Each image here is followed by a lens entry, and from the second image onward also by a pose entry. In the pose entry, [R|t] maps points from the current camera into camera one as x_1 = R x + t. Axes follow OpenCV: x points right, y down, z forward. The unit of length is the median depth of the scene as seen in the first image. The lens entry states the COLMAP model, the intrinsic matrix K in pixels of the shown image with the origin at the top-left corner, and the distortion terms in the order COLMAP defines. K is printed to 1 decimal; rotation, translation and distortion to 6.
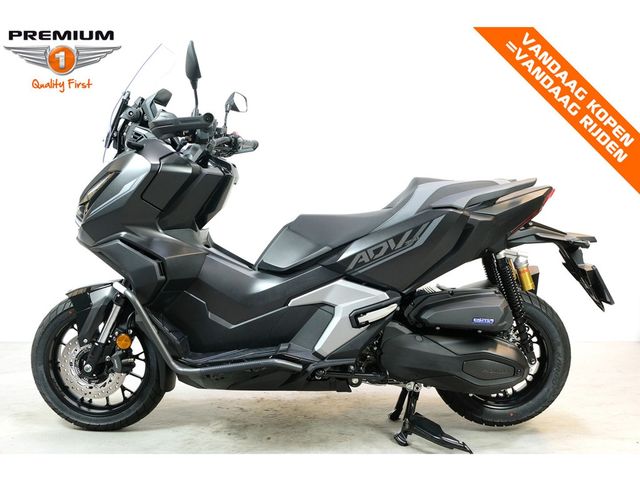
lens RADIAL K [[951.4, 0, 320.0], [0, 951.4, 240.0], [0, 0, 1]] dist [-0.015644, -0.017826]
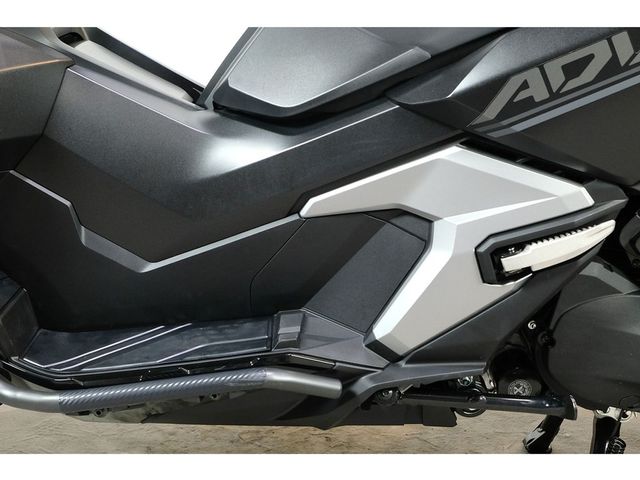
lens RADIAL K [[951.4, 0, 320.0], [0, 951.4, 240.0], [0, 0, 1]] dist [-0.015644, -0.017826]
pose [[0.999039, -0.000536, 0.043819, -0.042256], [-0.010149, 0.969906, 0.243268, -0.009526], [-0.042630, -0.243479, 0.968969, 0.653676]]
